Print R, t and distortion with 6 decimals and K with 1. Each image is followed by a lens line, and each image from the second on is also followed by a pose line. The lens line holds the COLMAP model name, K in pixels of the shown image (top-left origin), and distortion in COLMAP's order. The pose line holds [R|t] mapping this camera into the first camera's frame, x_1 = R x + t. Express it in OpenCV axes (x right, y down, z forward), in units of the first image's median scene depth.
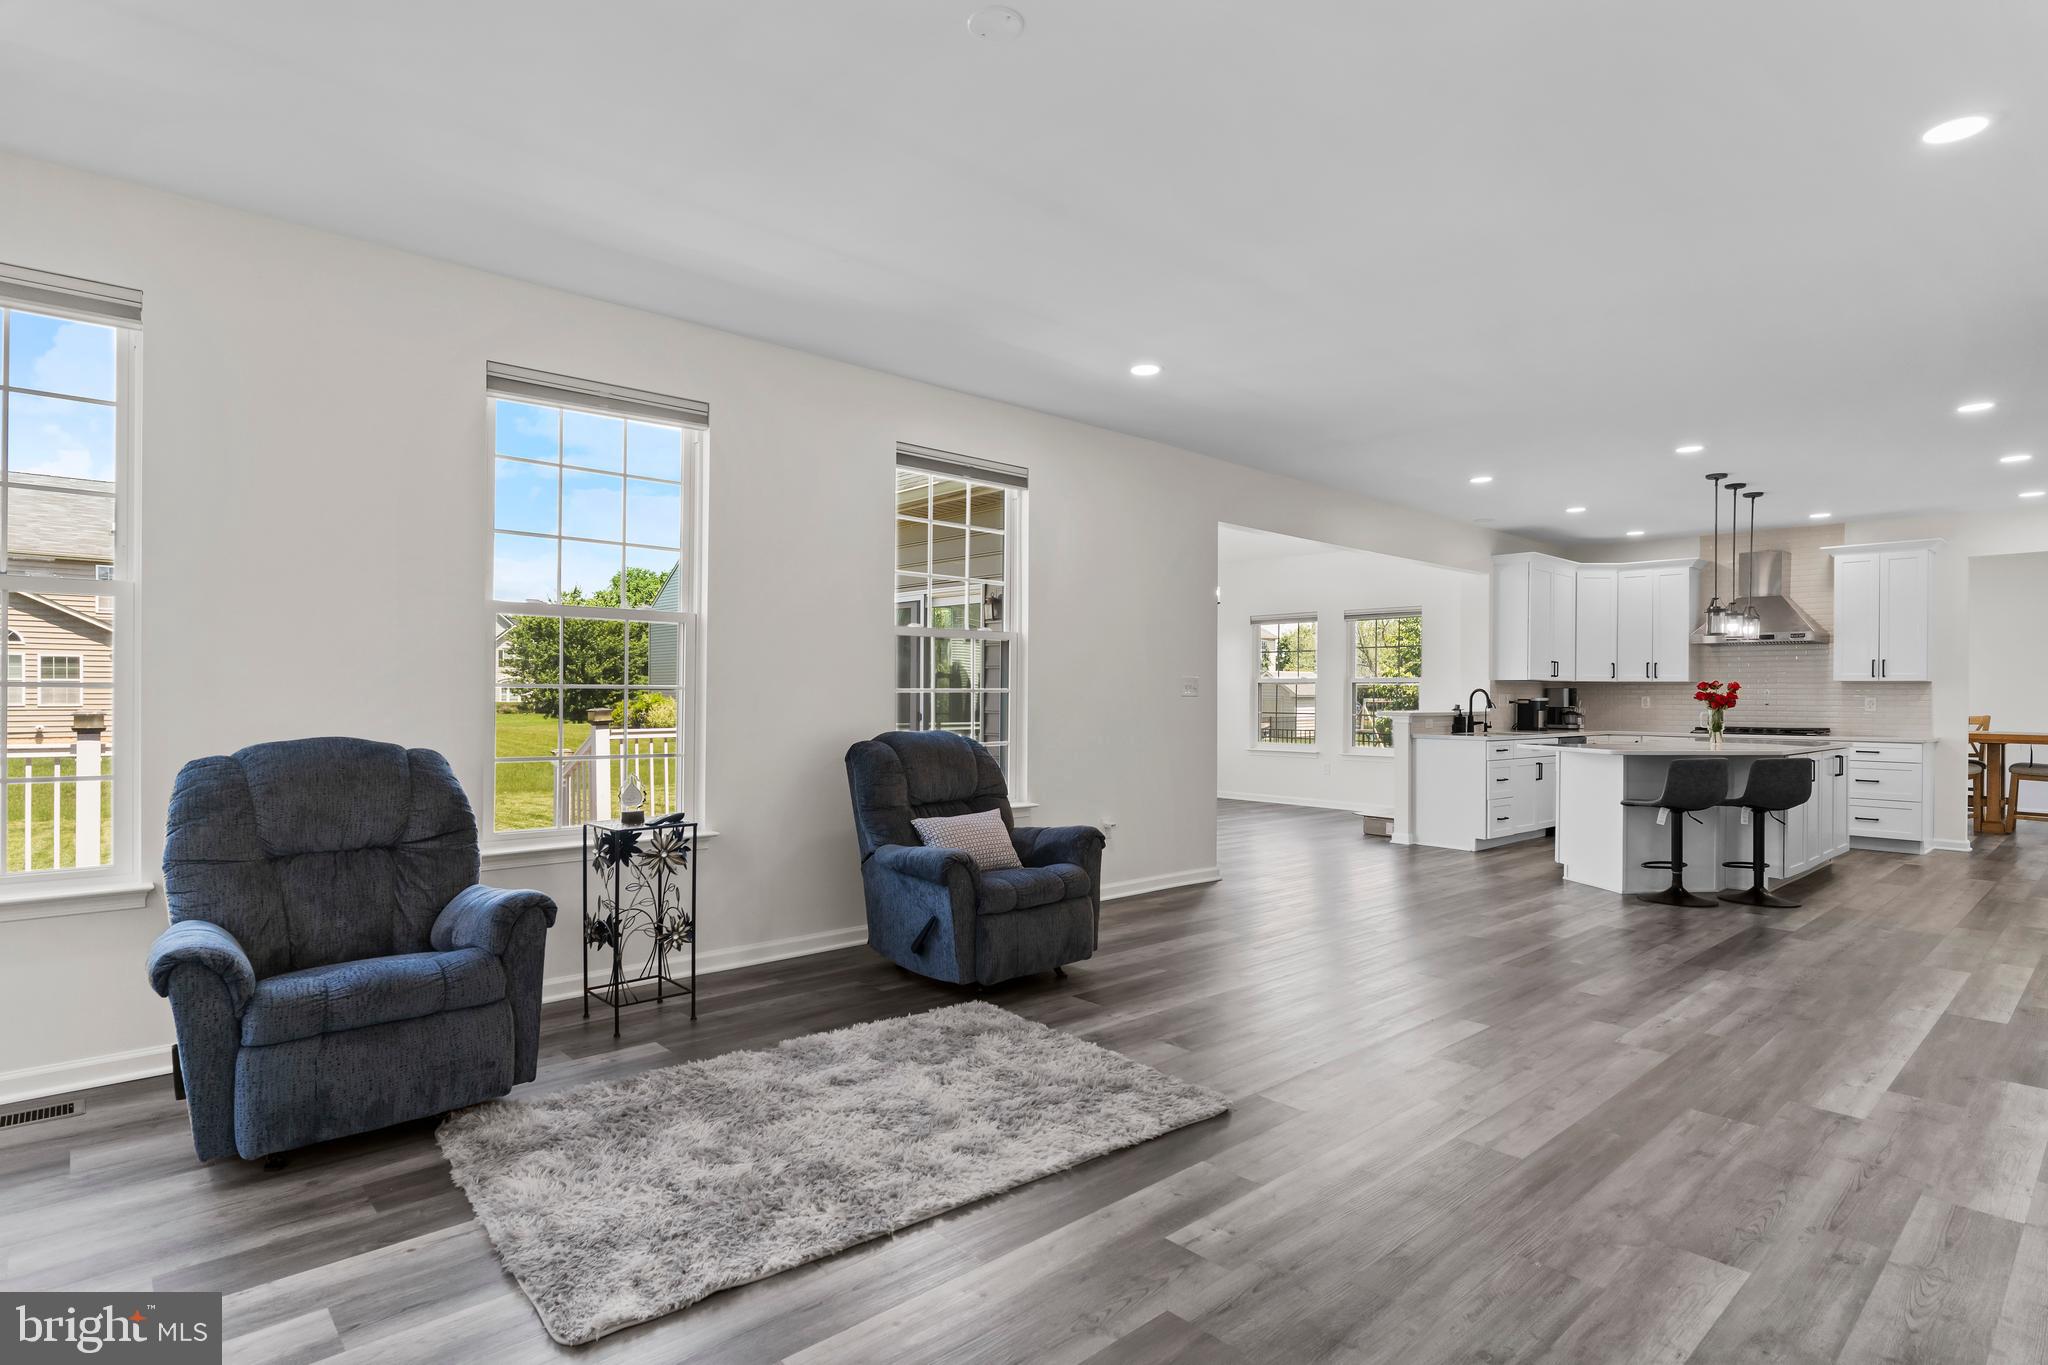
lens RADIAL K [[1046.7, 0, 1014.7], [0, 1046.7, 688.8], [0, 0, 1]] dist [-0.003118, 0.000085]
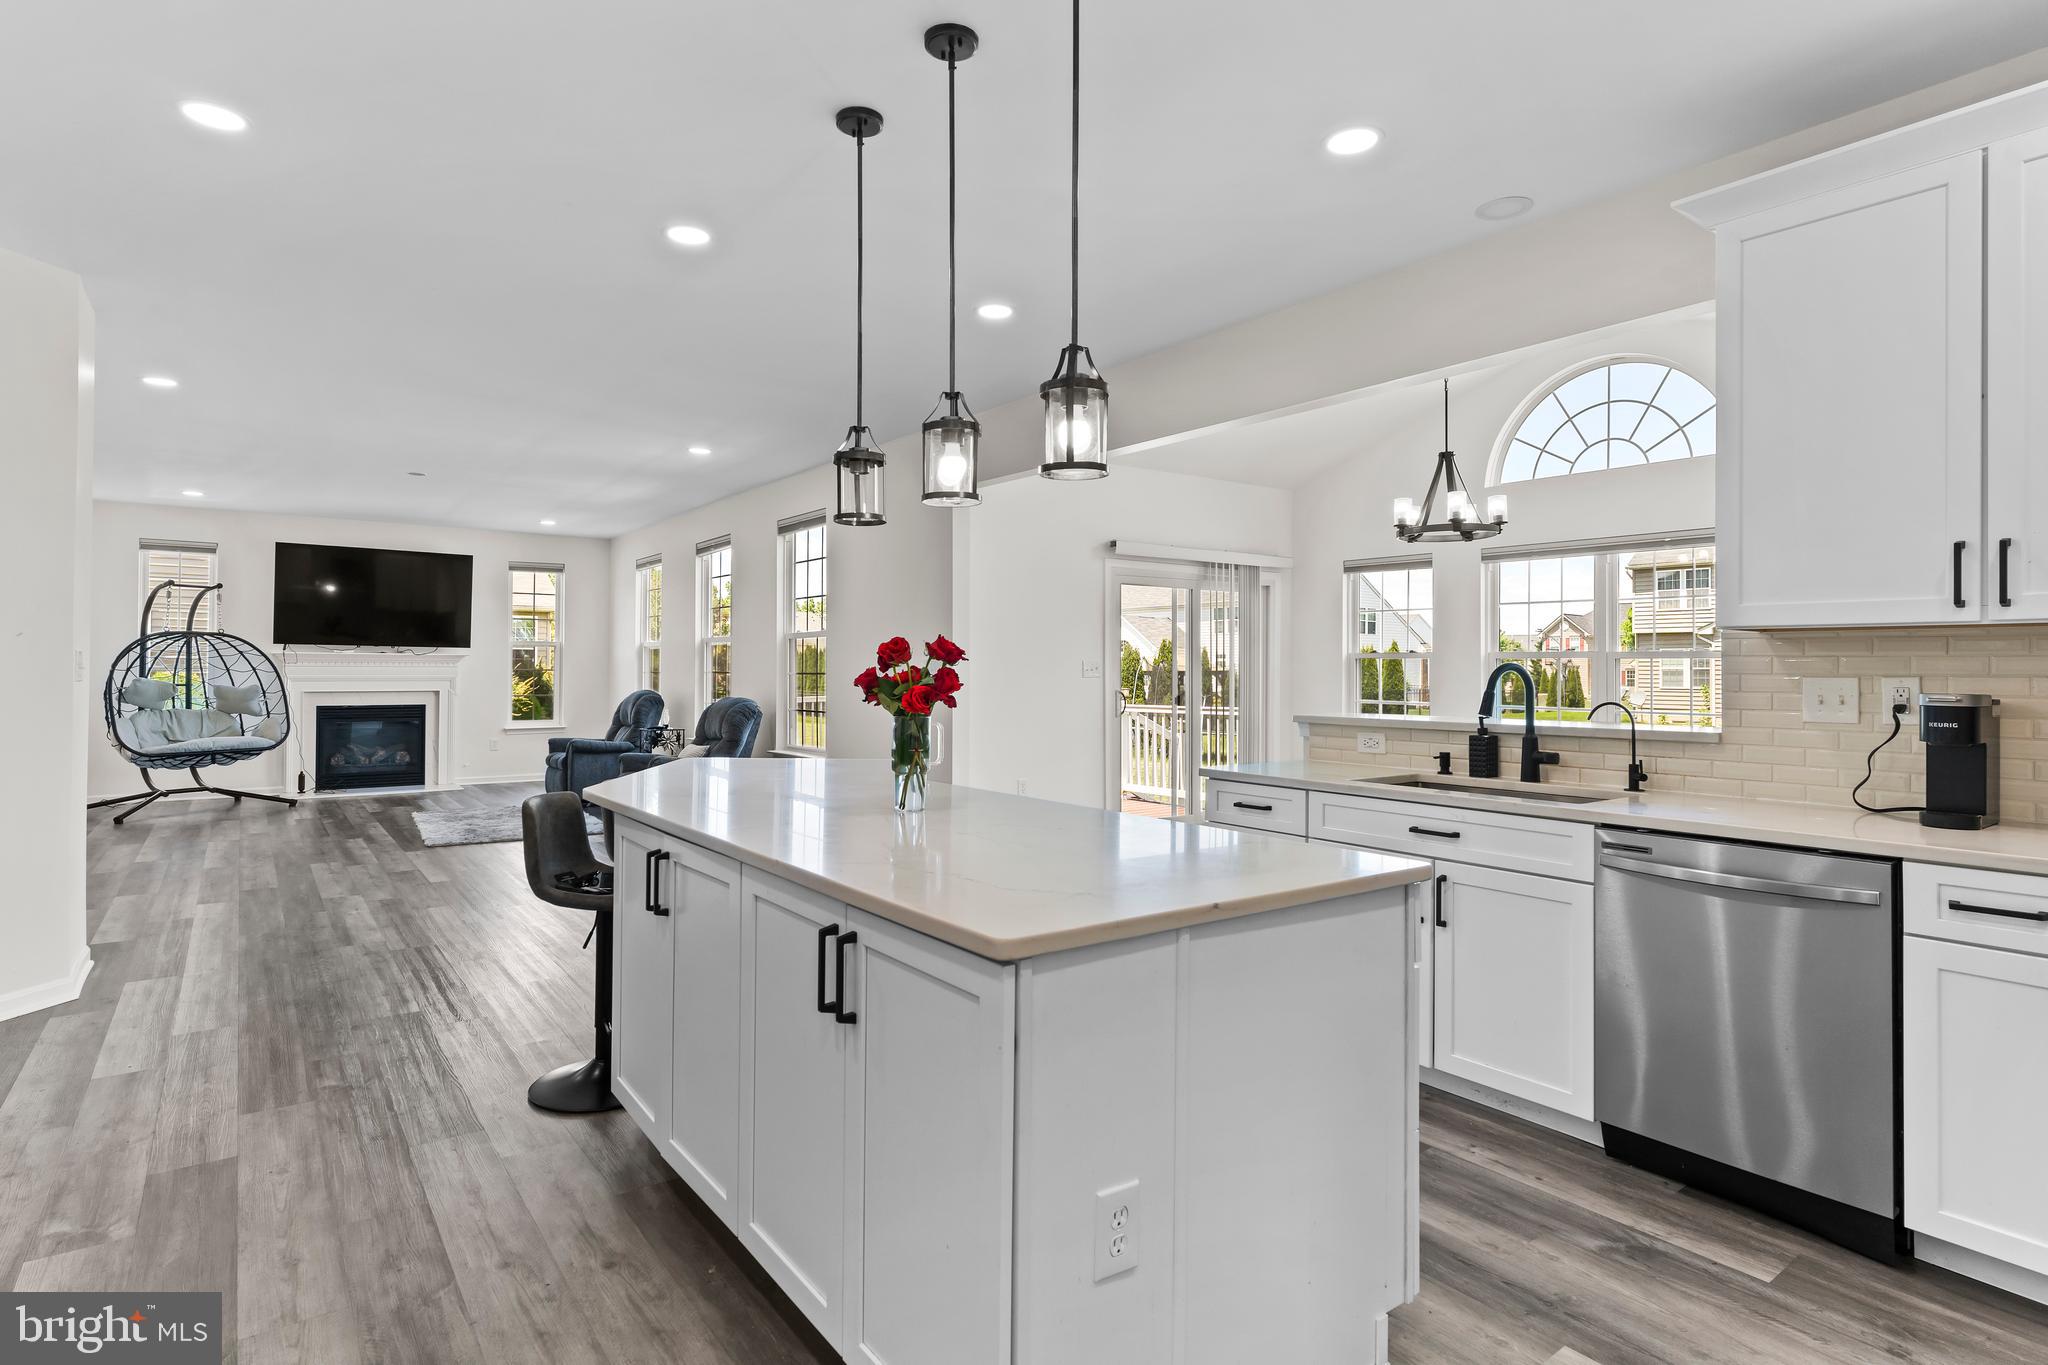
lens RADIAL K [[1063.1, 0, 1007.3], [0, 1063.1, 652.3], [0, 0, 1]] dist [0.004024, 0.000125]
pose [[-0.112089, -0.025623, -0.993368, 0.890388], [0.000528, 0.999666, -0.025845, 0.006488], [0.993698, -0.003421, -0.112038, 0.925831]]
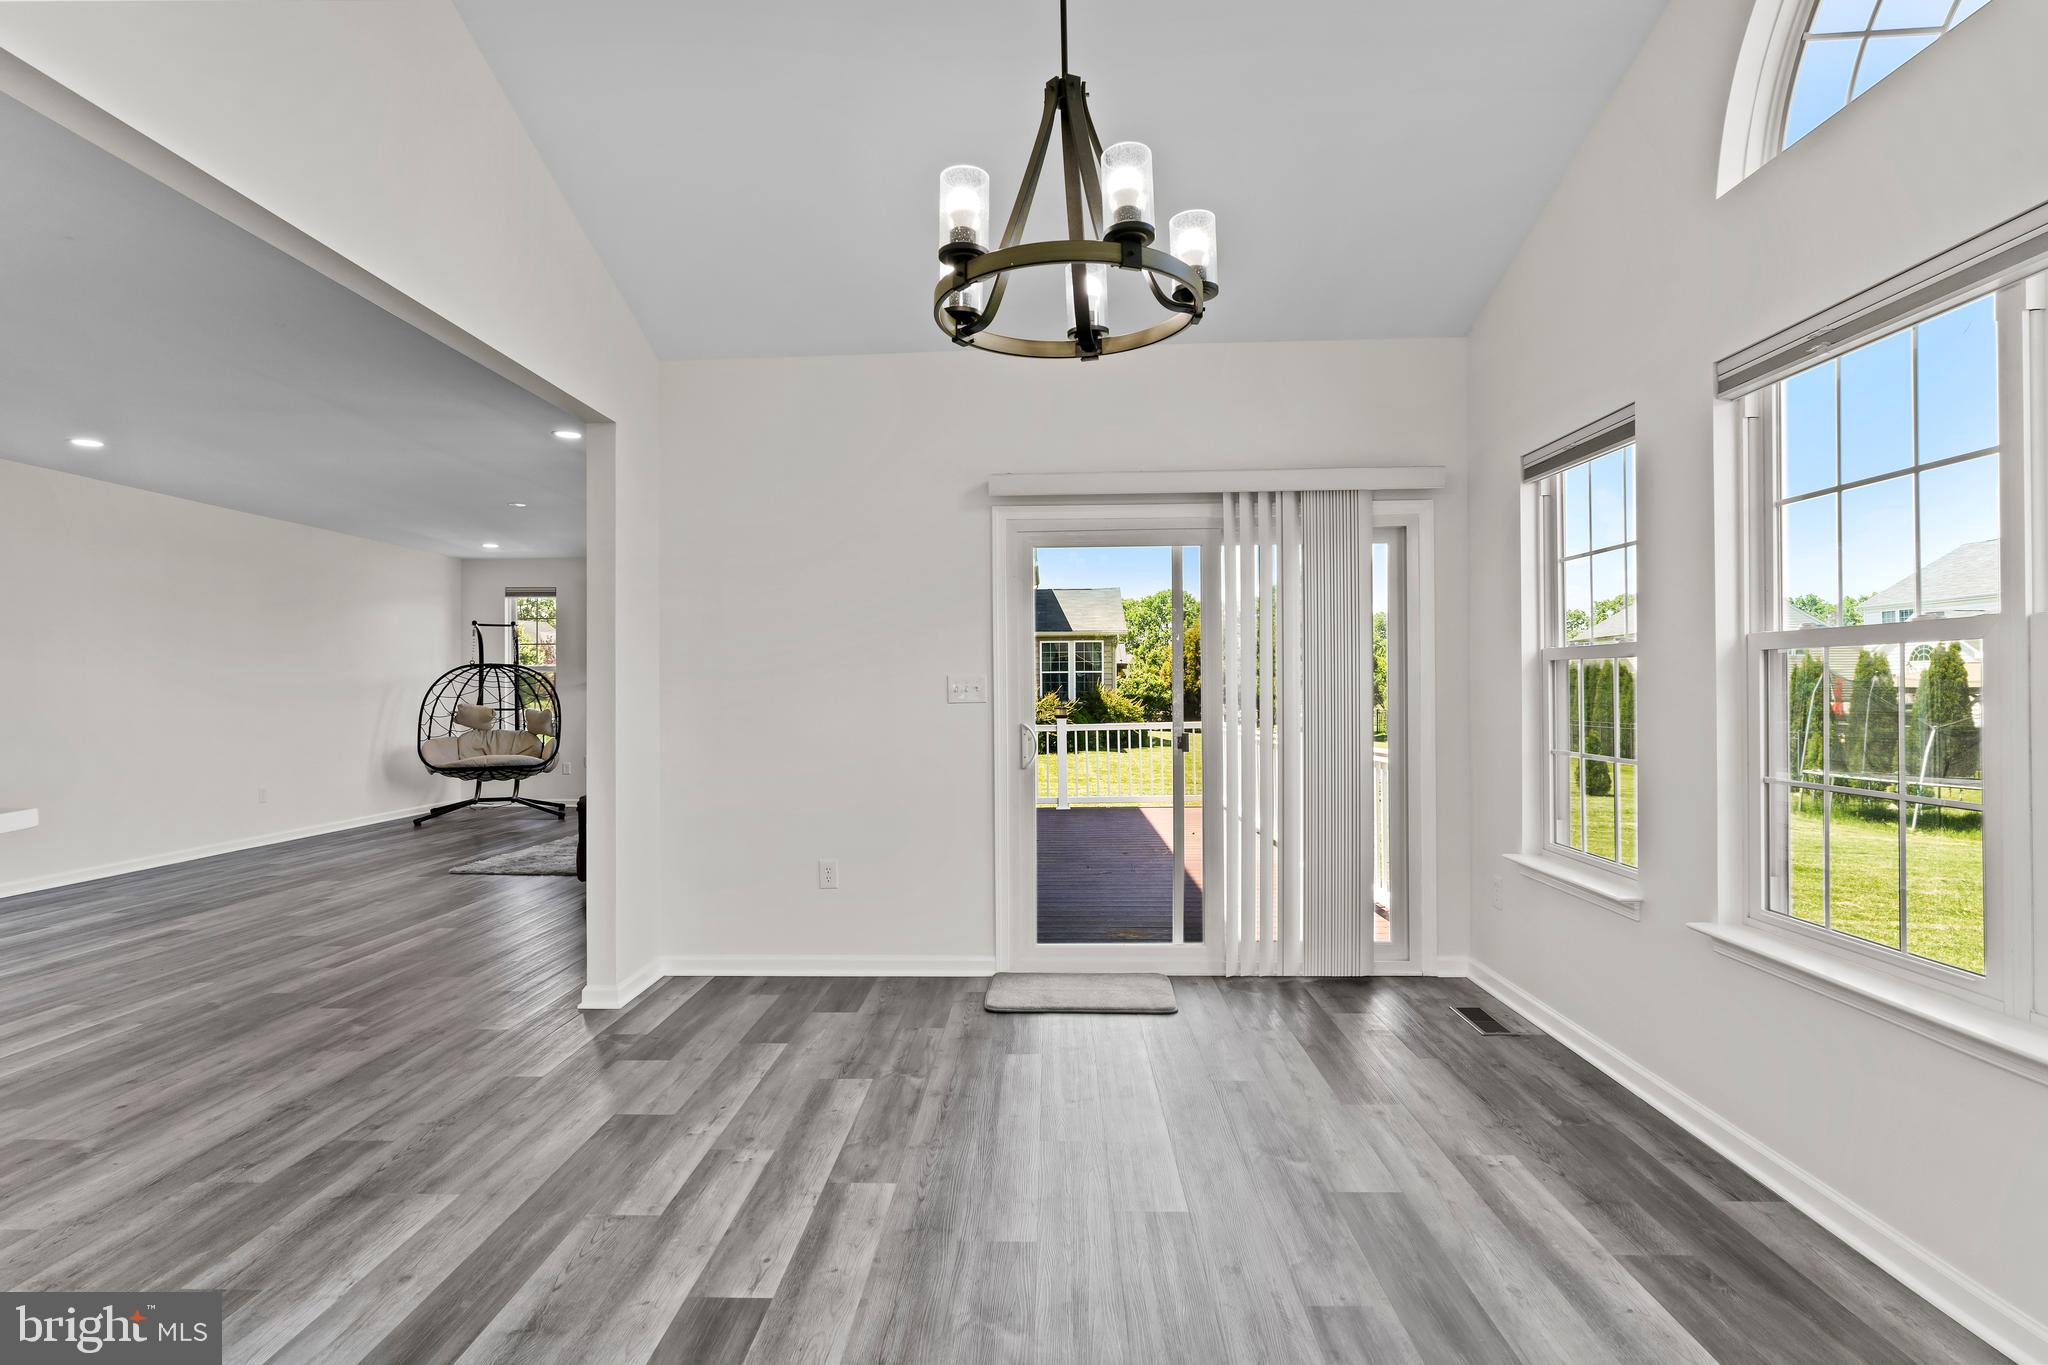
lens RADIAL K [[1060.3, 0, 968.0], [0, 1060.3, 684.9], [0, 0, 1]] dist [0.017586, -0.000048]
pose [[-0.723435, -0.007848, -0.690348, 0.373286], [0.002998, 0.999890, -0.014509, 0.002120], [0.690386, -0.012566, -0.723332, 1.285938]]
